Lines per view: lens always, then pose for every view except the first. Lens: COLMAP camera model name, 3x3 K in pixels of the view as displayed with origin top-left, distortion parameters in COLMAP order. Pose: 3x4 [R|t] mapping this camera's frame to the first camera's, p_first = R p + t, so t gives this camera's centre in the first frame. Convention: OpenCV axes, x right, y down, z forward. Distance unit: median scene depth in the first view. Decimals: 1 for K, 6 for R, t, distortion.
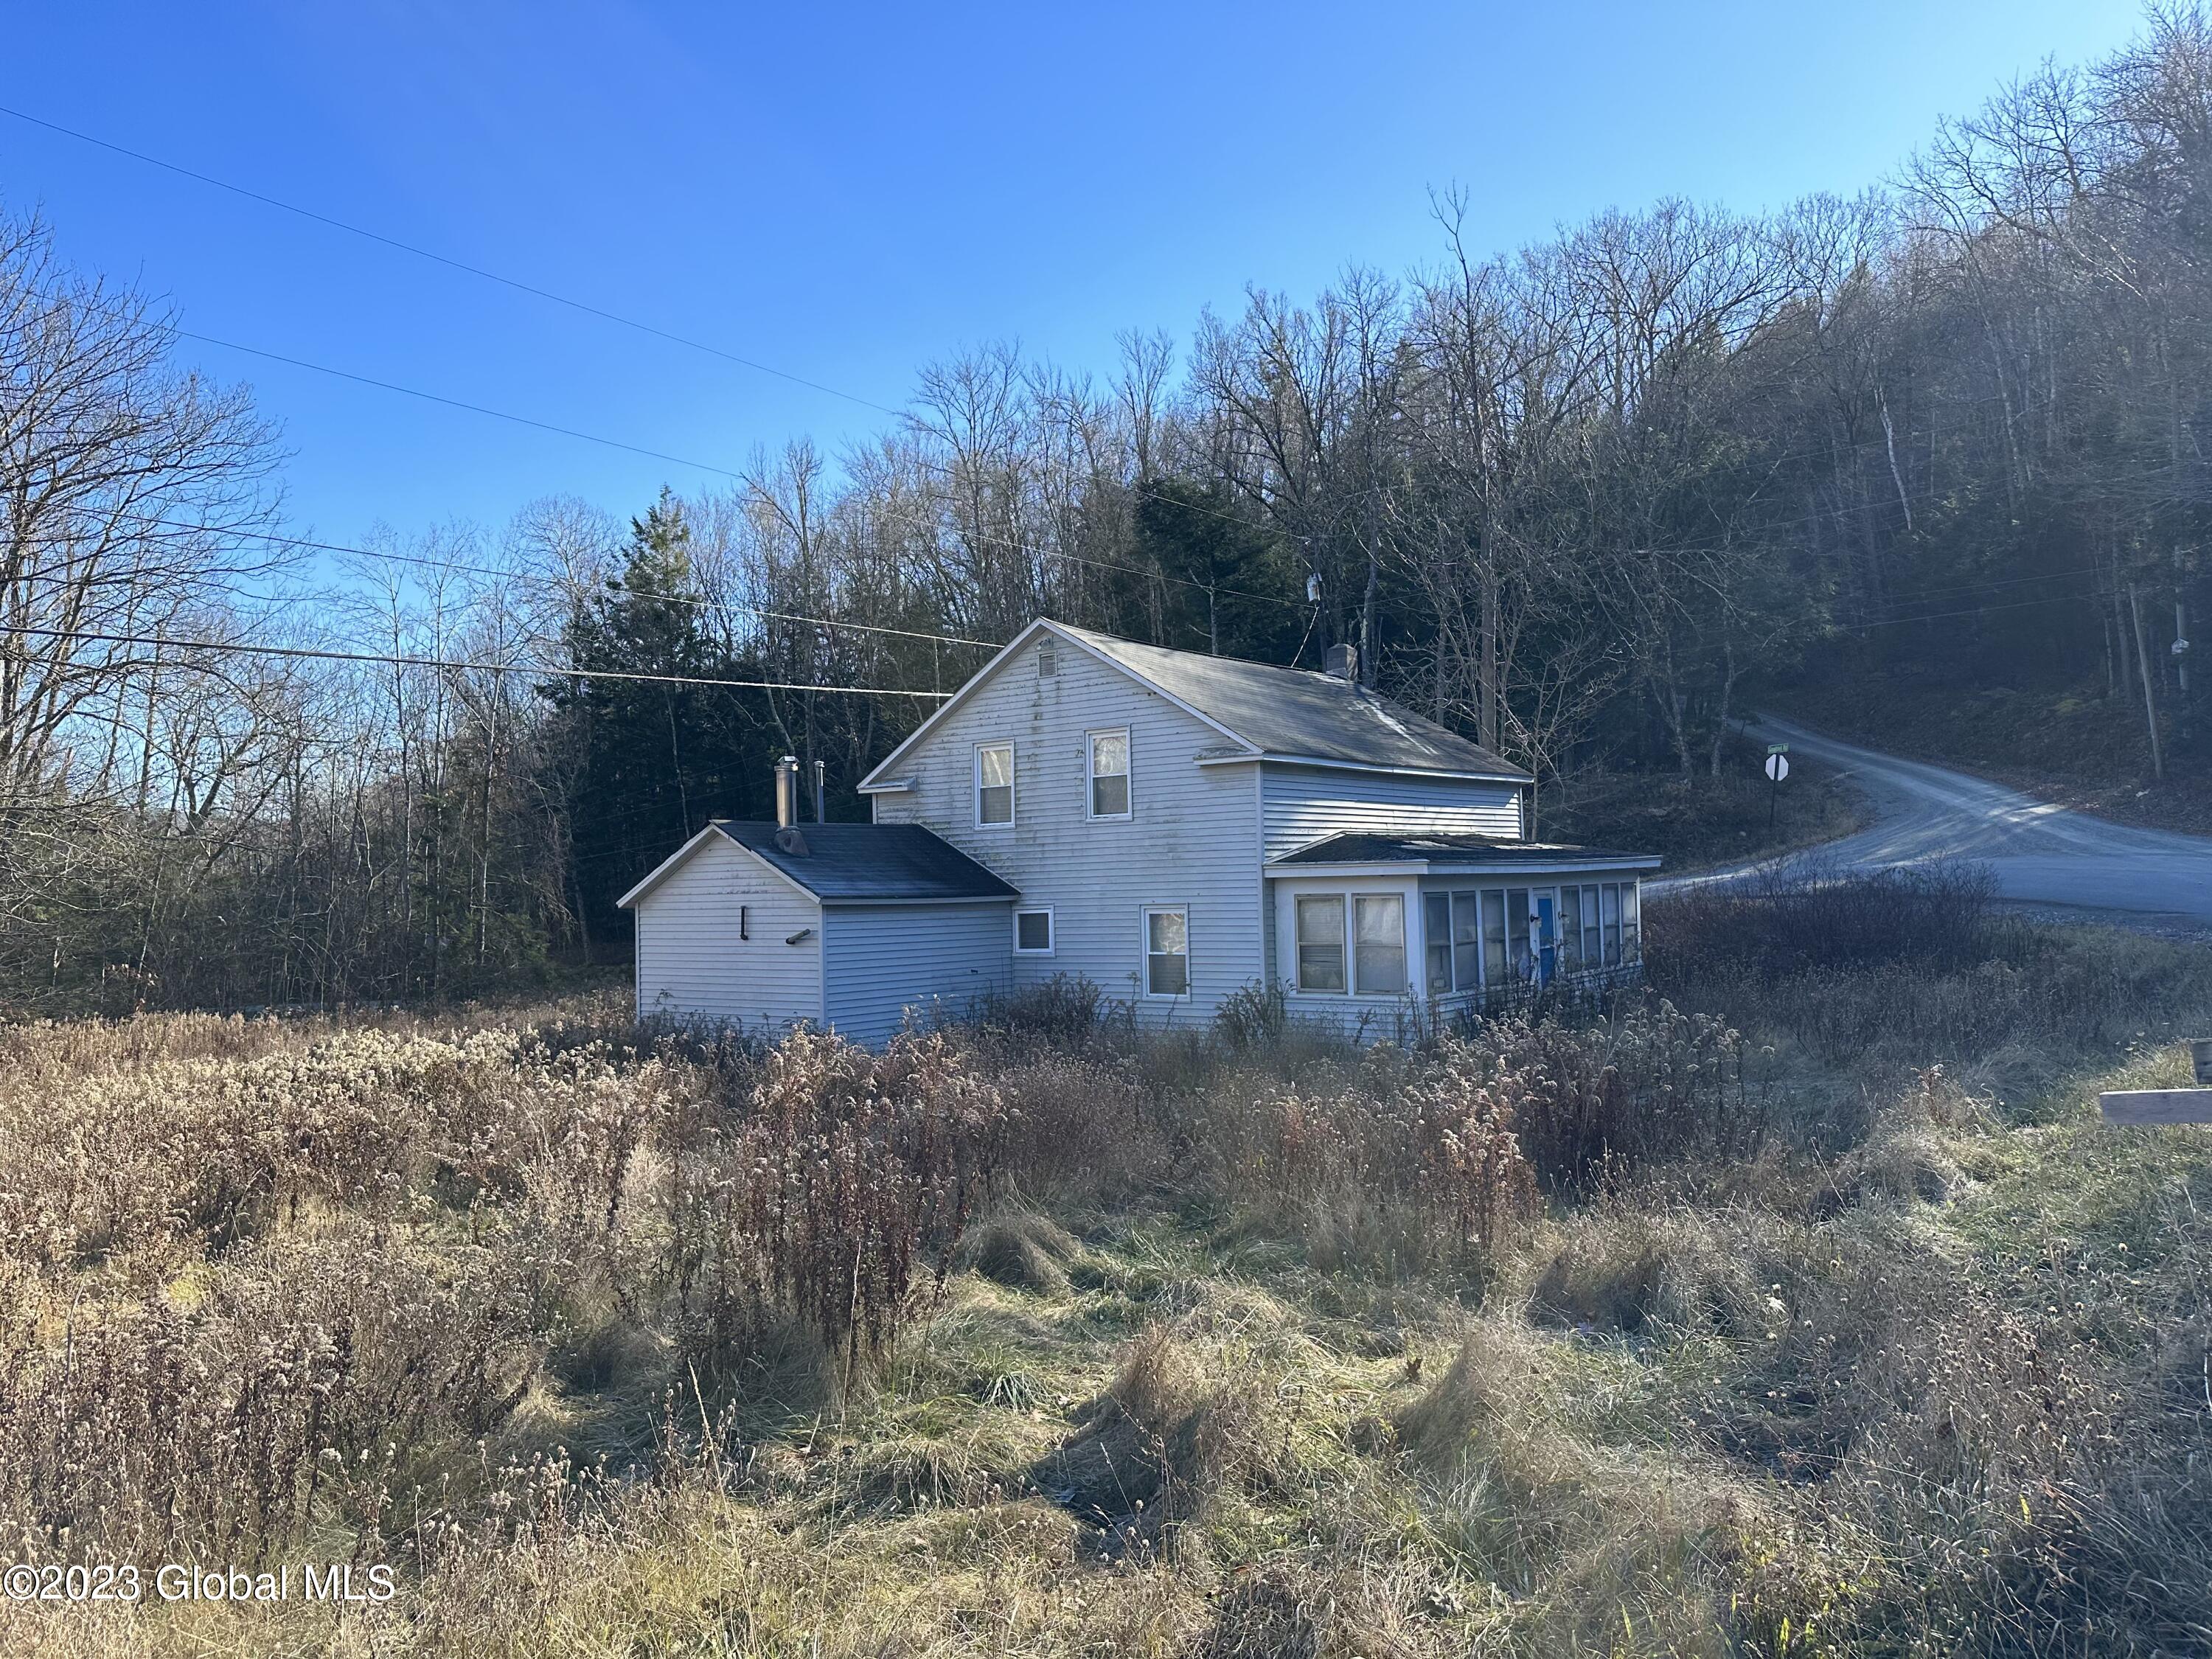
lens RADIAL K [[1538.4, 0, 1109.7], [0, 1538.4, 827.2], [0, 0, 1]] dist [0.053029, -0.060464]
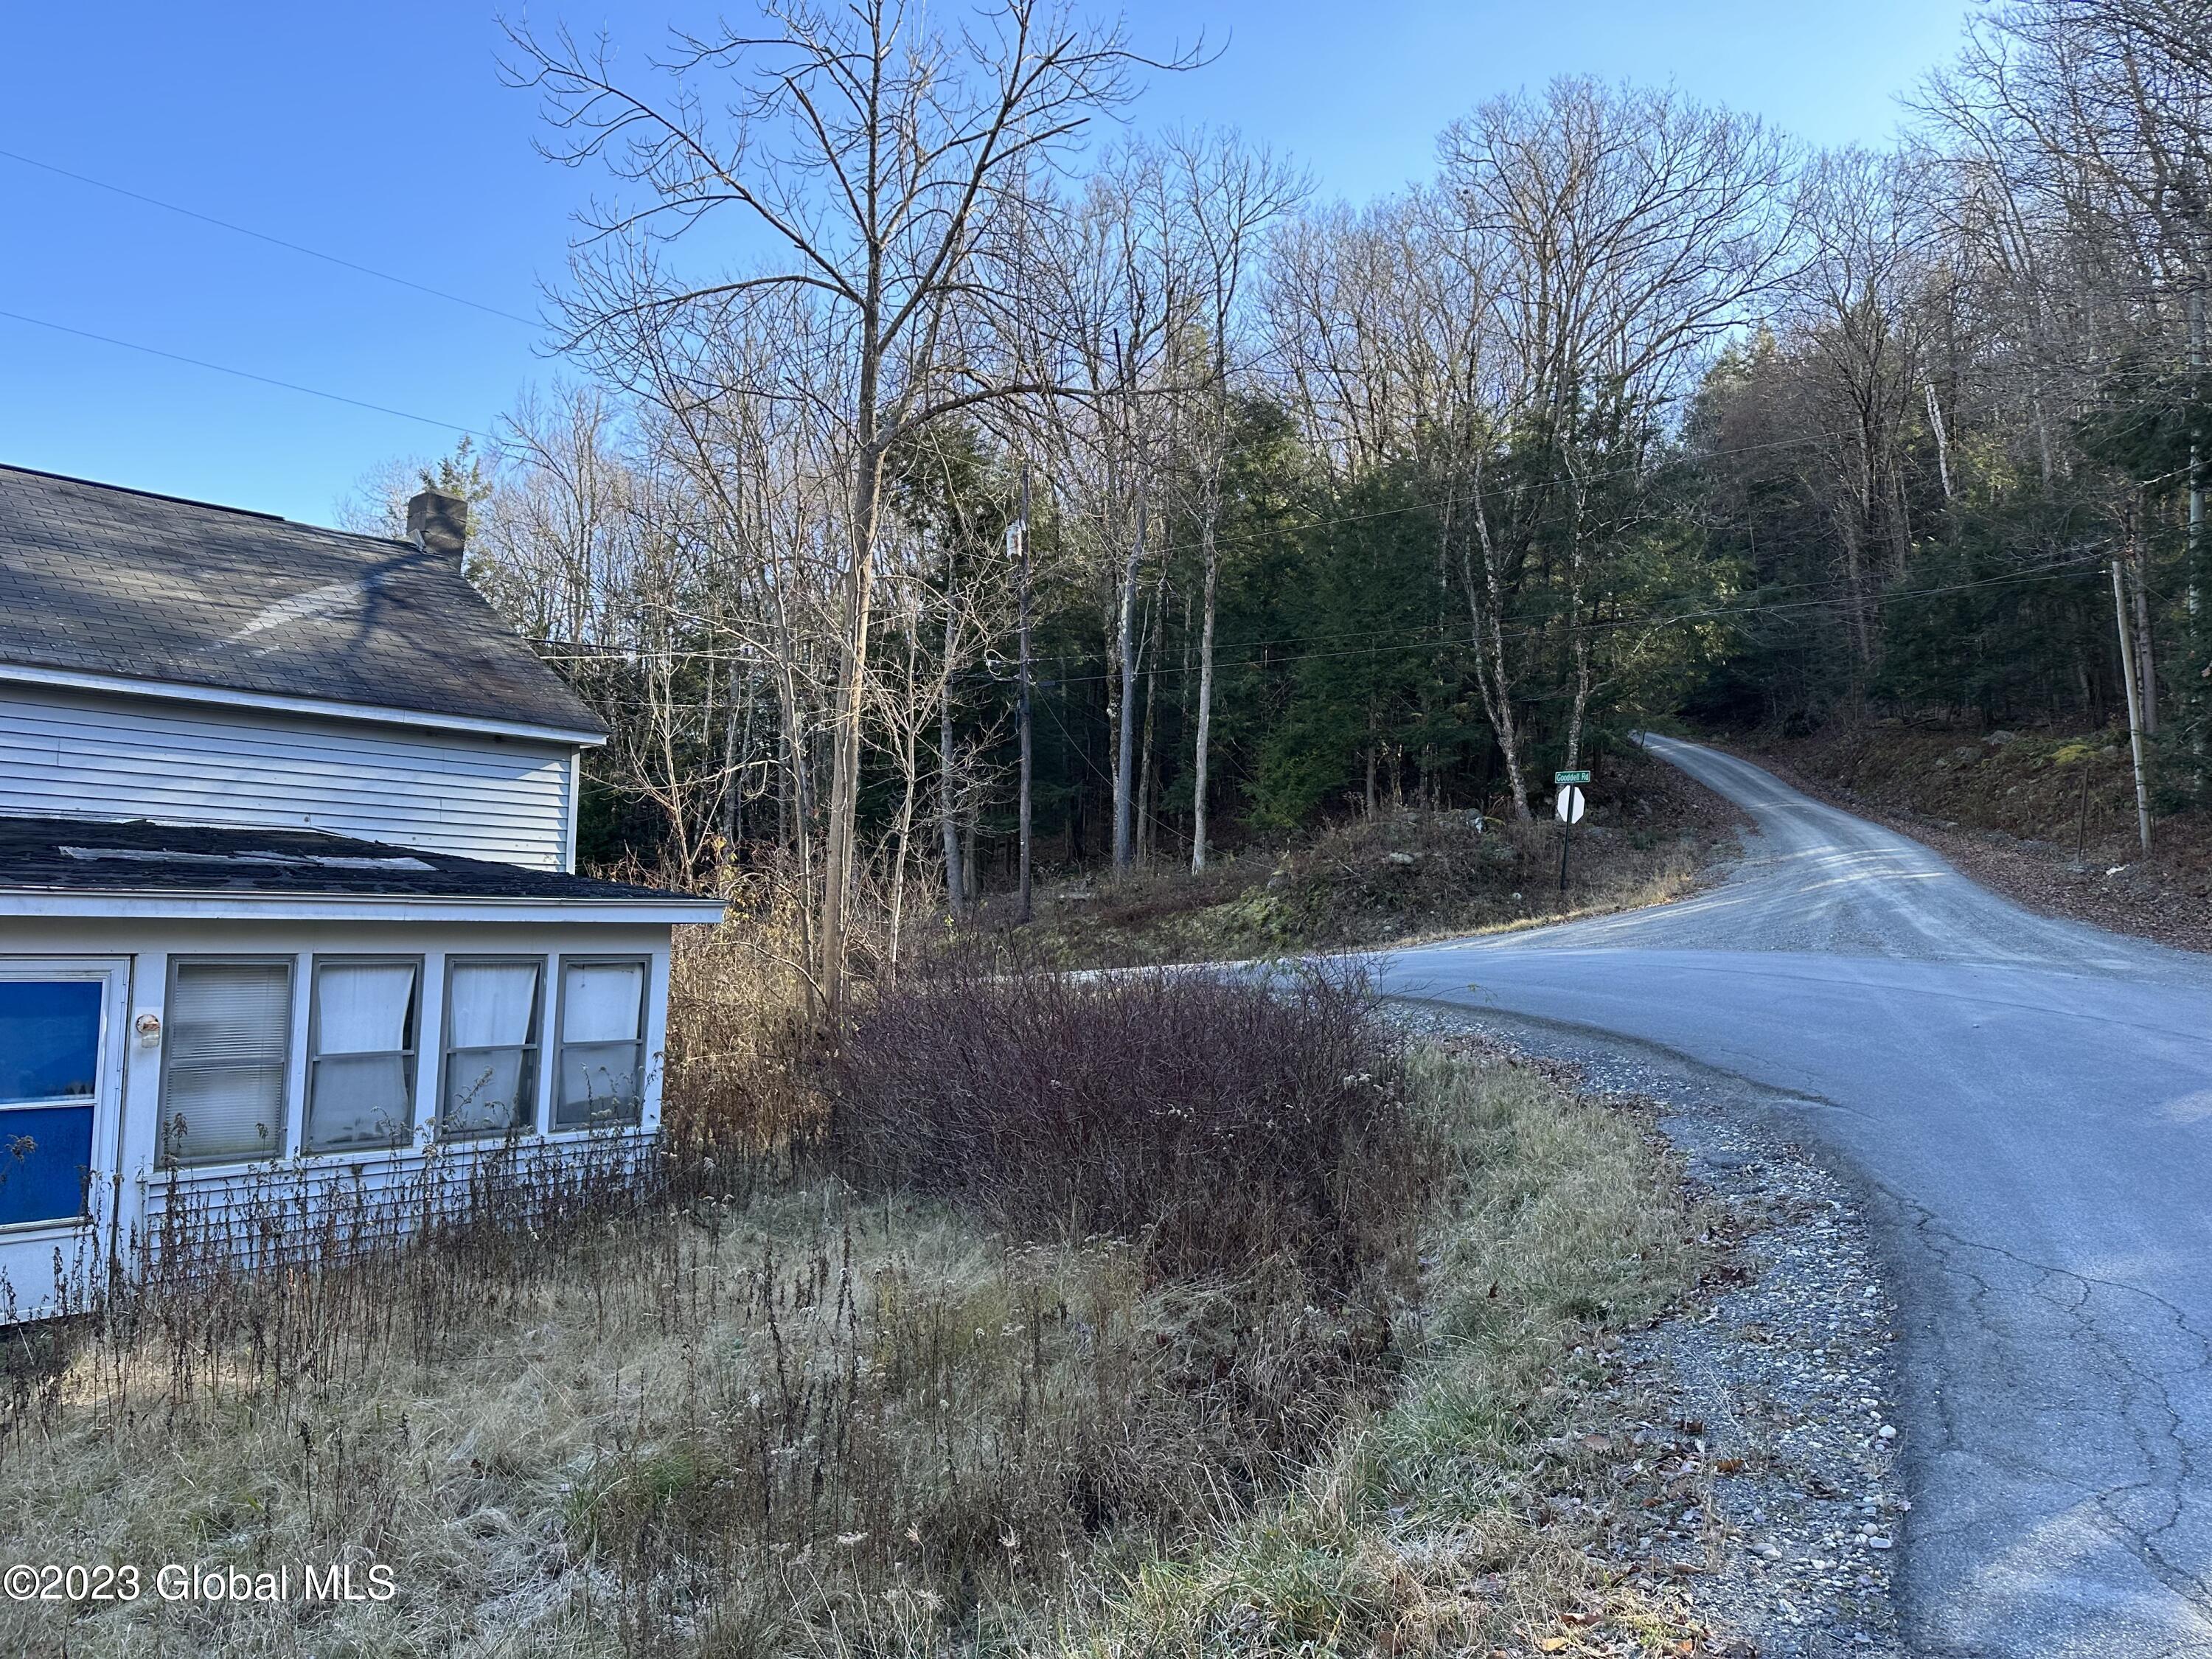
lens RADIAL K [[1538.4, 0, 1123.2], [0, 1538.4, 821.8], [0, 0, 1]] dist [0.053029, -0.060464]
pose [[0.996010, 0.053154, -0.071690, 0.209968], [-0.055364, 0.998039, -0.029208, 0.000686], [0.069997, 0.033061, 0.996999, 0.220181]]
